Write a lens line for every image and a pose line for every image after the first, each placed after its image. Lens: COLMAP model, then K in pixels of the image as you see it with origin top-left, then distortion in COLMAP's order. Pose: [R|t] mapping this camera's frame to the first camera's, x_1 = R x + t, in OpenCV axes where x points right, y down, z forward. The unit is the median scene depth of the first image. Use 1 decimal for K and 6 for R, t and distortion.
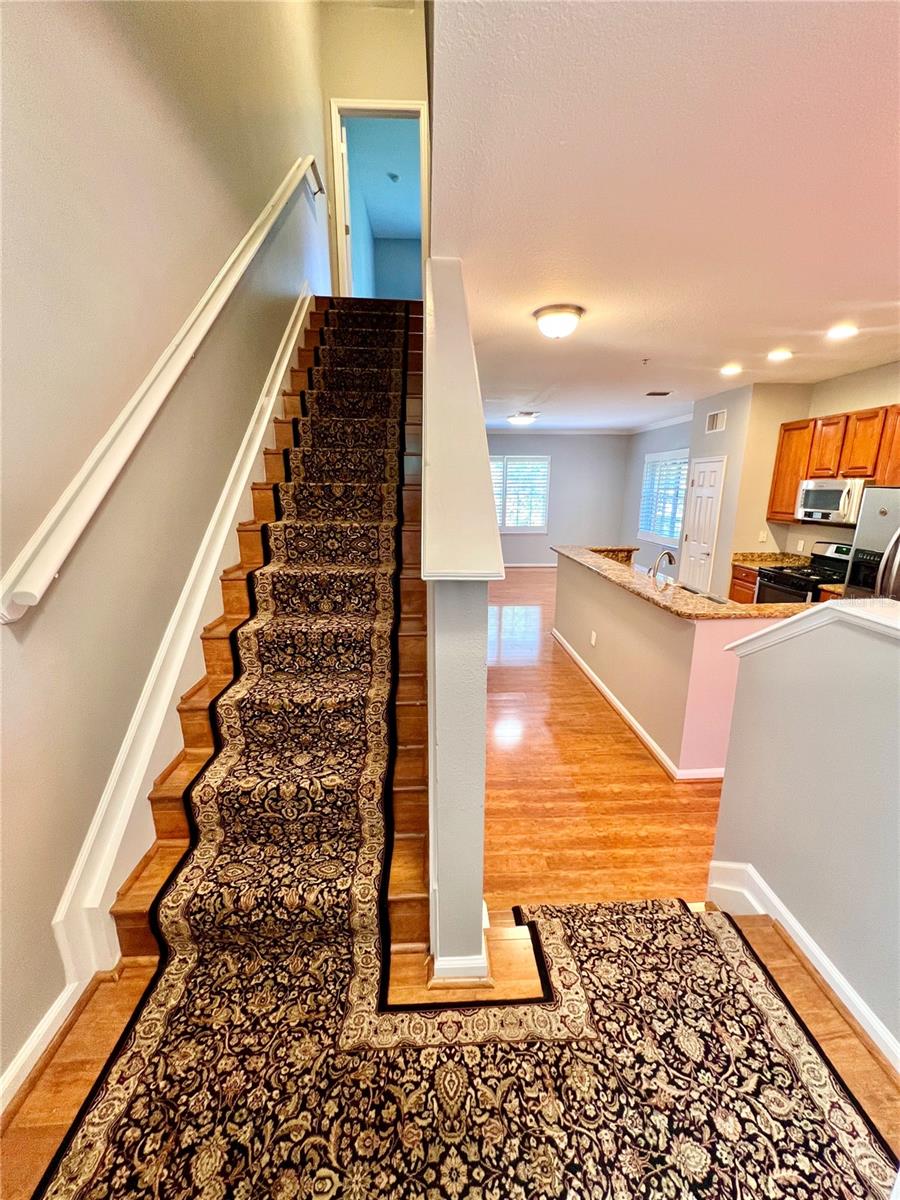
lens RADIAL K [[476.0, 0, 444.4], [0, 476.0, 596.1], [0, 0, 1]] dist [-0.001691, 0.001226]
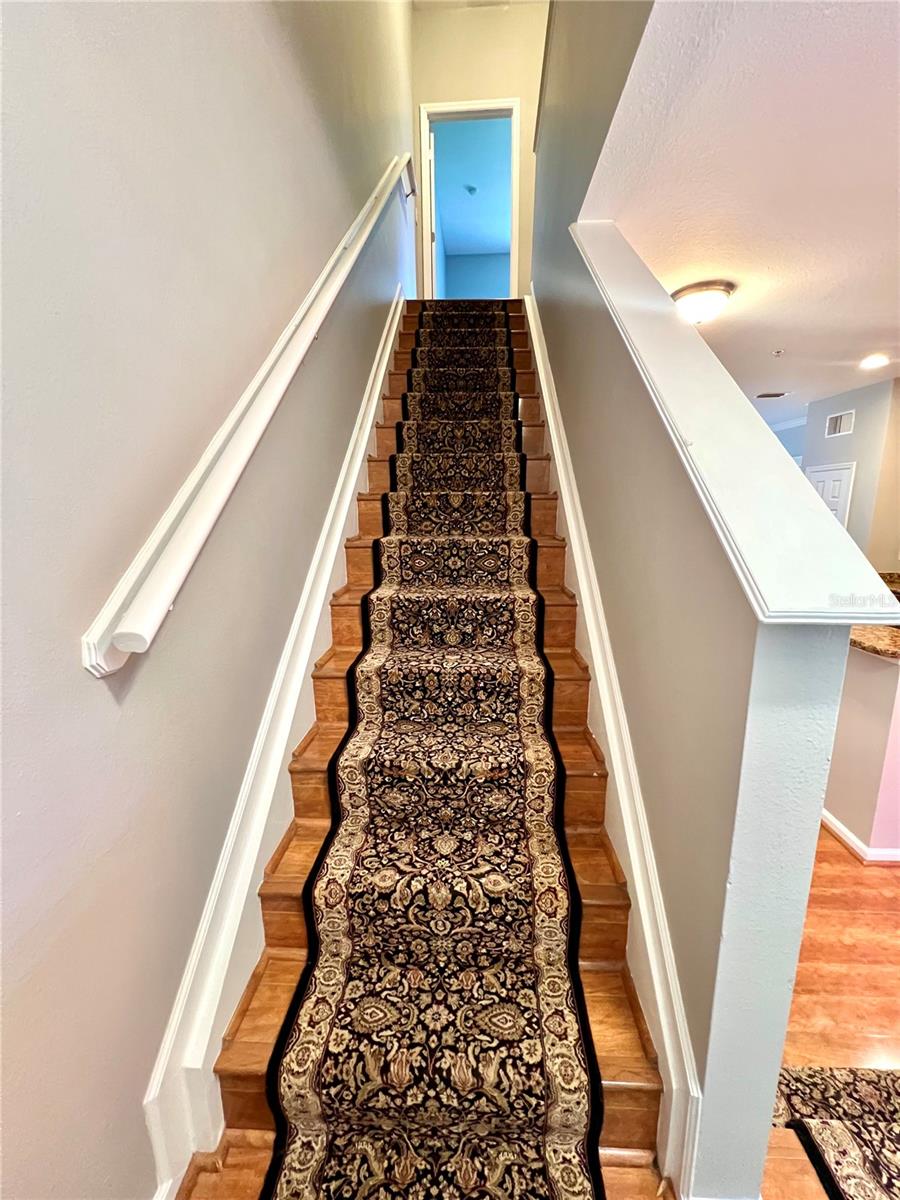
lens RADIAL K [[476.0, 0, 446.0], [0, 476.0, 596.1], [0, 0, 1]] dist [-0.001691, 0.001226]
pose [[0.994792, 0.007149, -0.101679, -0.197962], [-0.011147, 0.999184, -0.038811, -0.021358], [0.101318, 0.039742, 0.994060, 0.200813]]
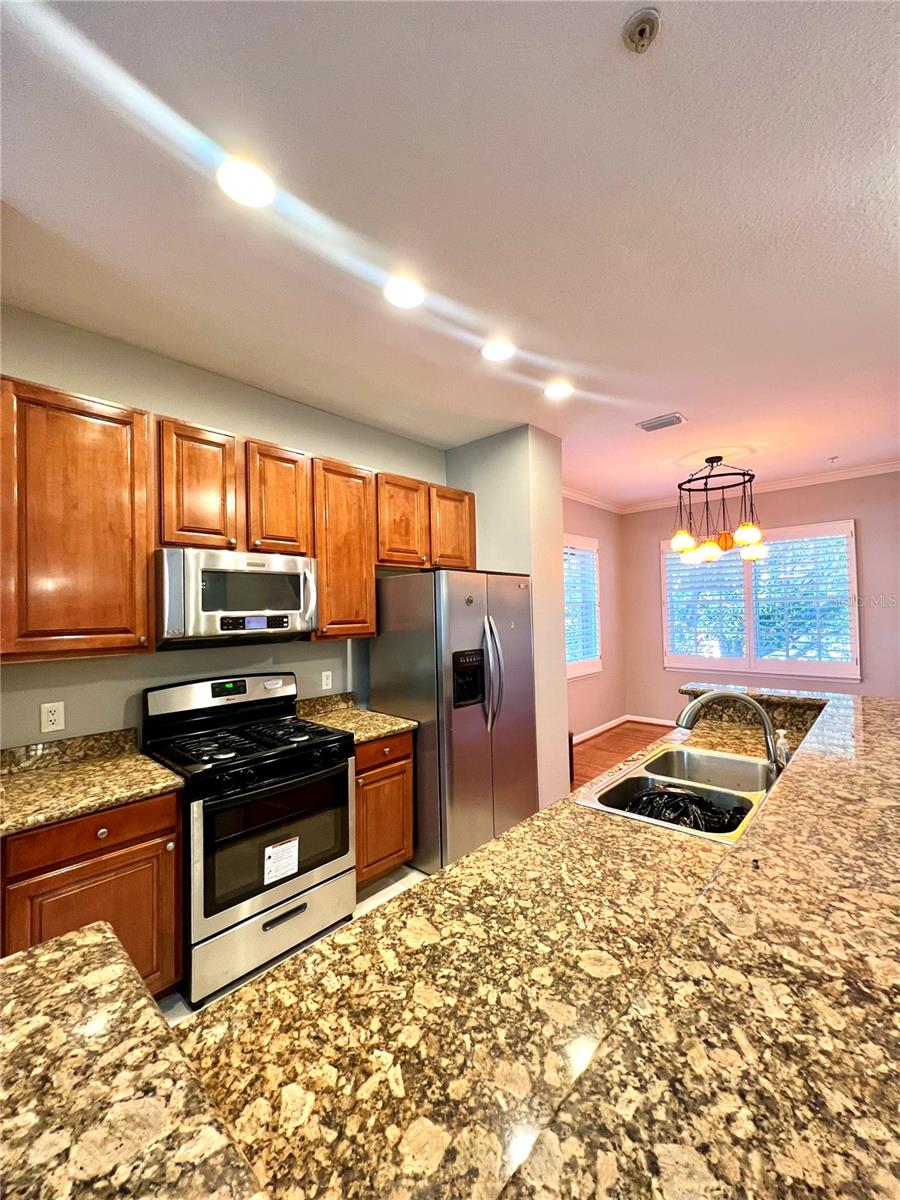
lens RADIAL K [[476.0, 0, 457.8], [0, 476.0, 602.9], [0, 0, 1]] dist [-0.001691, 0.001226]
pose [[-0.704883, 0.022165, 0.708977, 0.726236], [0.182659, 0.971475, 0.151233, -0.565841], [-0.685401, 0.236103, -0.688825, 2.983432]]
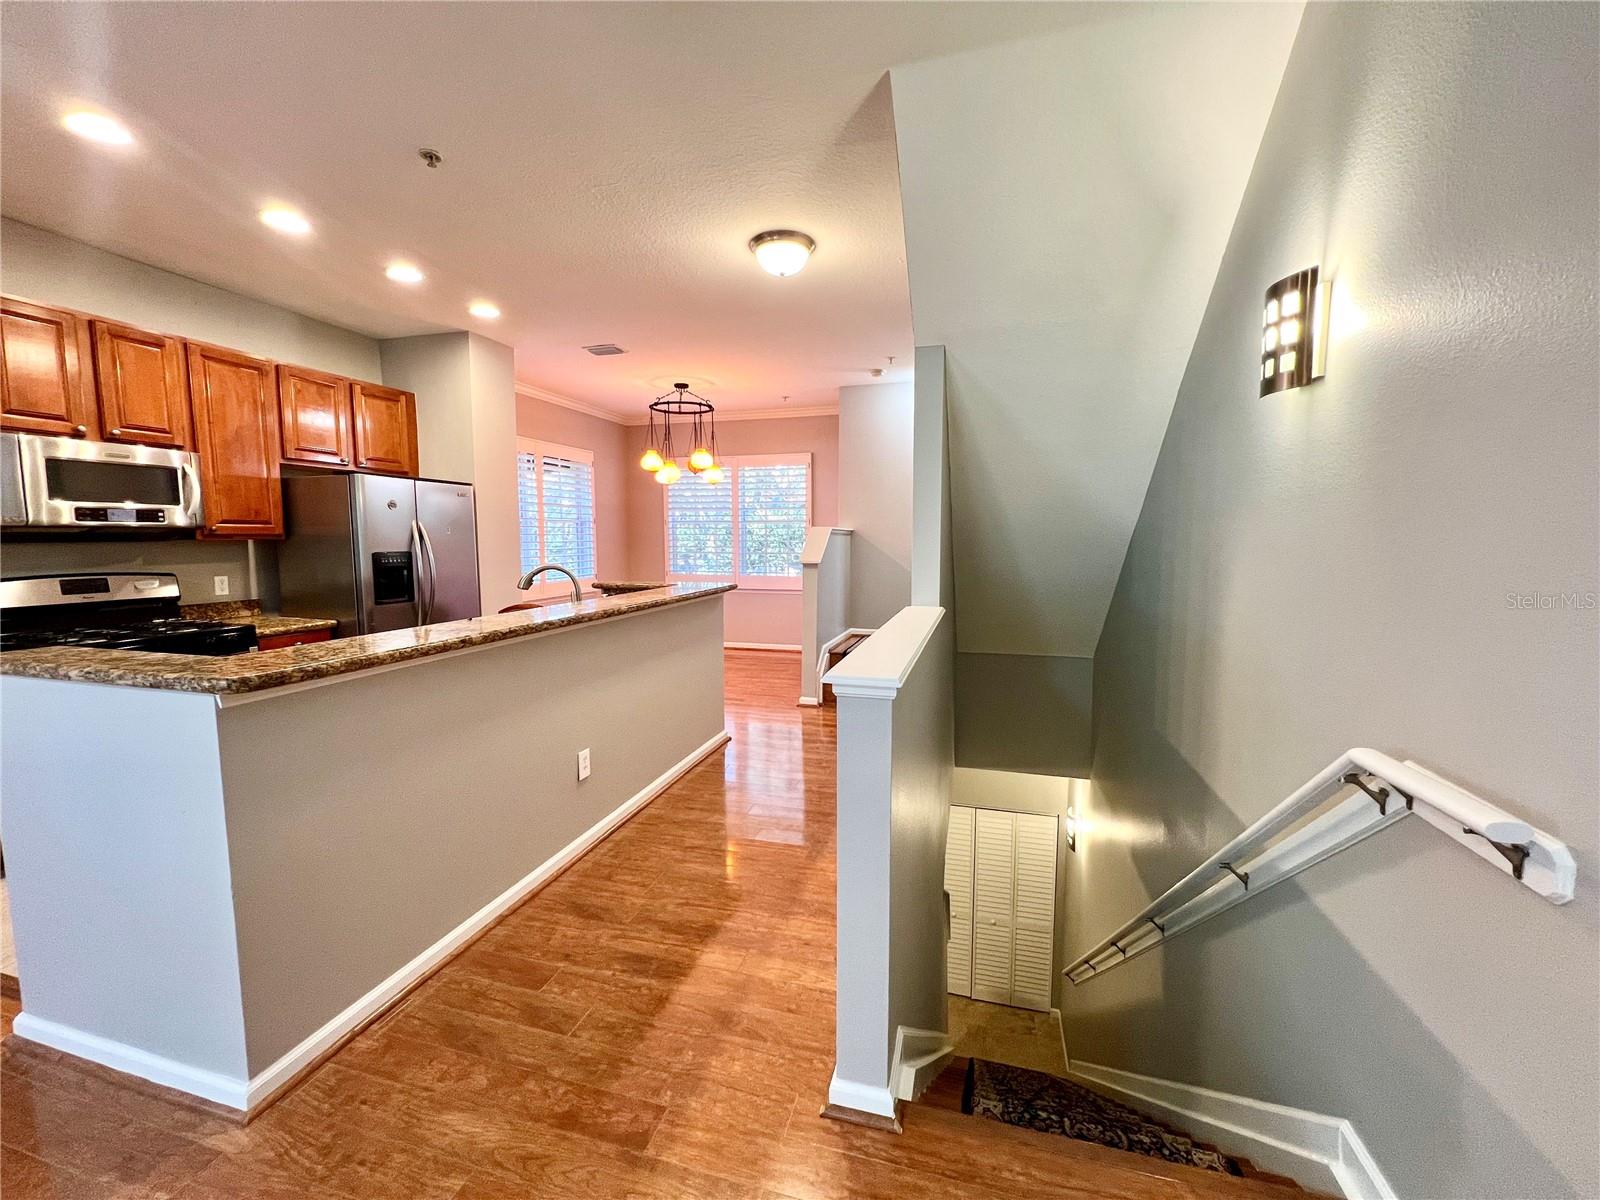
lens RADIAL K [[634.6, 0, 798.6], [0, 634.6, 593.4], [0, 0, 1]] dist [-0.001691, 0.001226]
pose [[-0.946883, -0.032959, 0.319886, -0.208518], [0.070958, 0.948802, 0.307798, -0.613290], [-0.313654, 0.314147, -0.896066, 3.485510]]
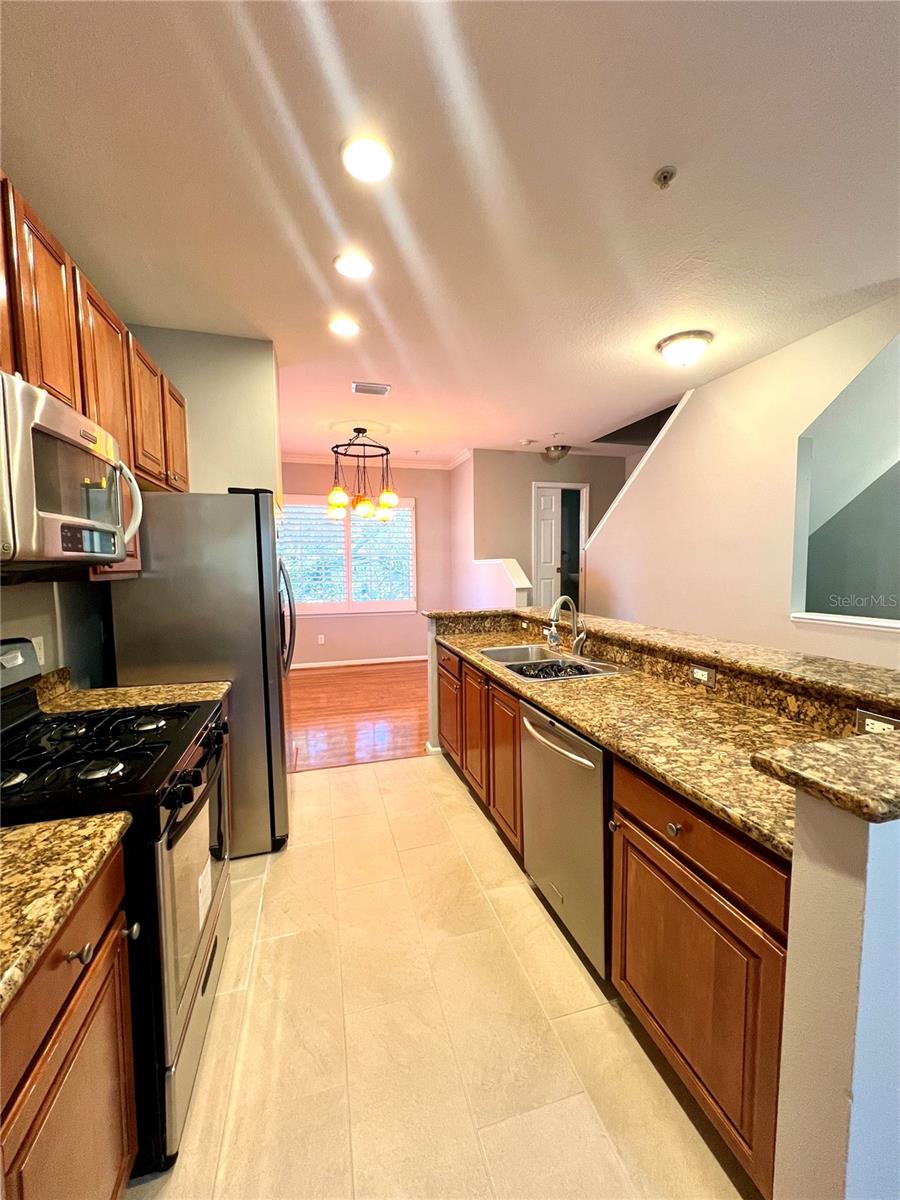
lens RADIAL K [[476.0, 0, 450.5], [0, 476.0, 601.5], [0, 0, 1]] dist [-0.001691, 0.001226]
pose [[-0.973549, 0.021942, -0.227422, 1.623362], [-0.048695, 0.952583, 0.300359, -0.577008], [0.223228, 0.303488, -0.926318, 3.304132]]
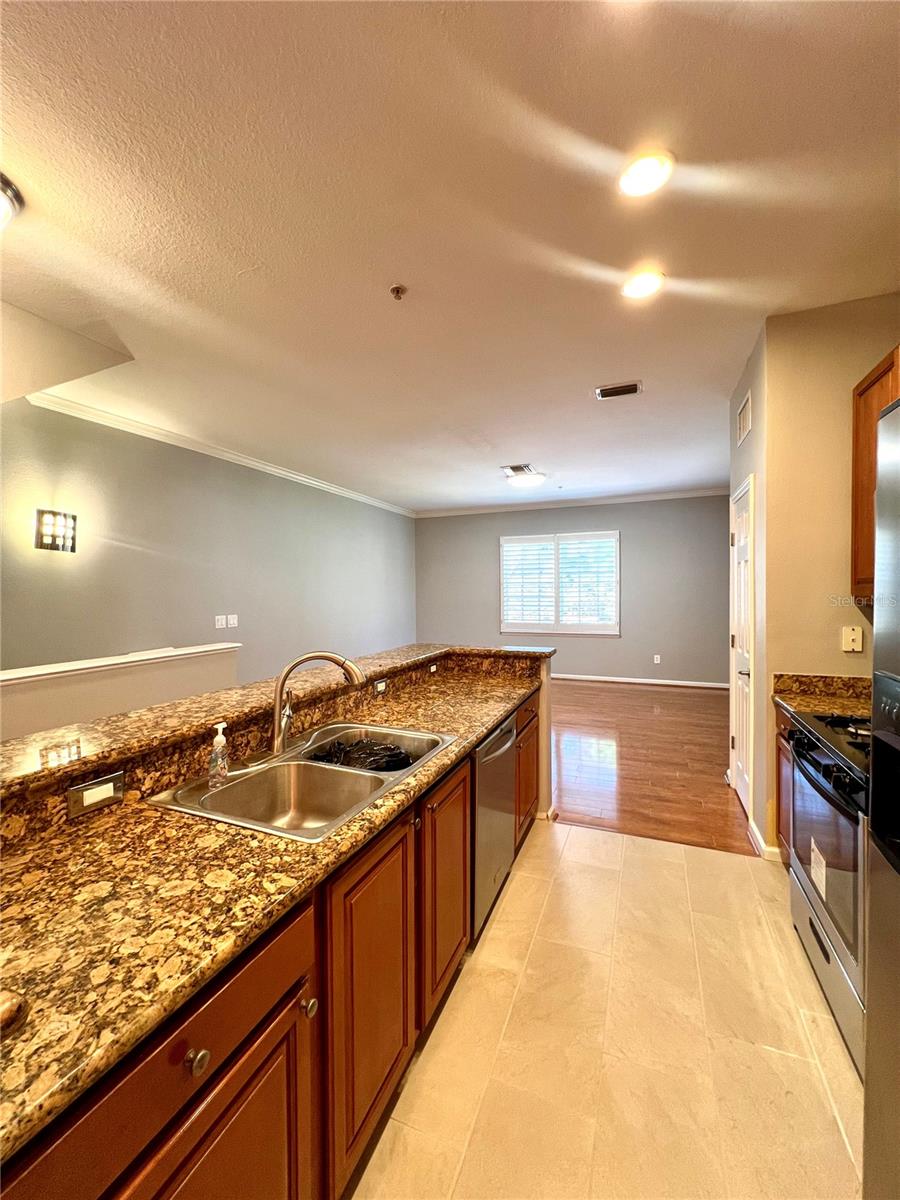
lens RADIAL K [[476.0, 0, 449.0], [0, 476.0, 604.2], [0, 0, 1]] dist [-0.001691, 0.001226]
pose [[0.903684, -0.003656, -0.428185, 1.592917], [-0.083875, 0.979081, -0.185377, -0.141578], [0.419906, 0.203436, 0.884473, 1.410677]]
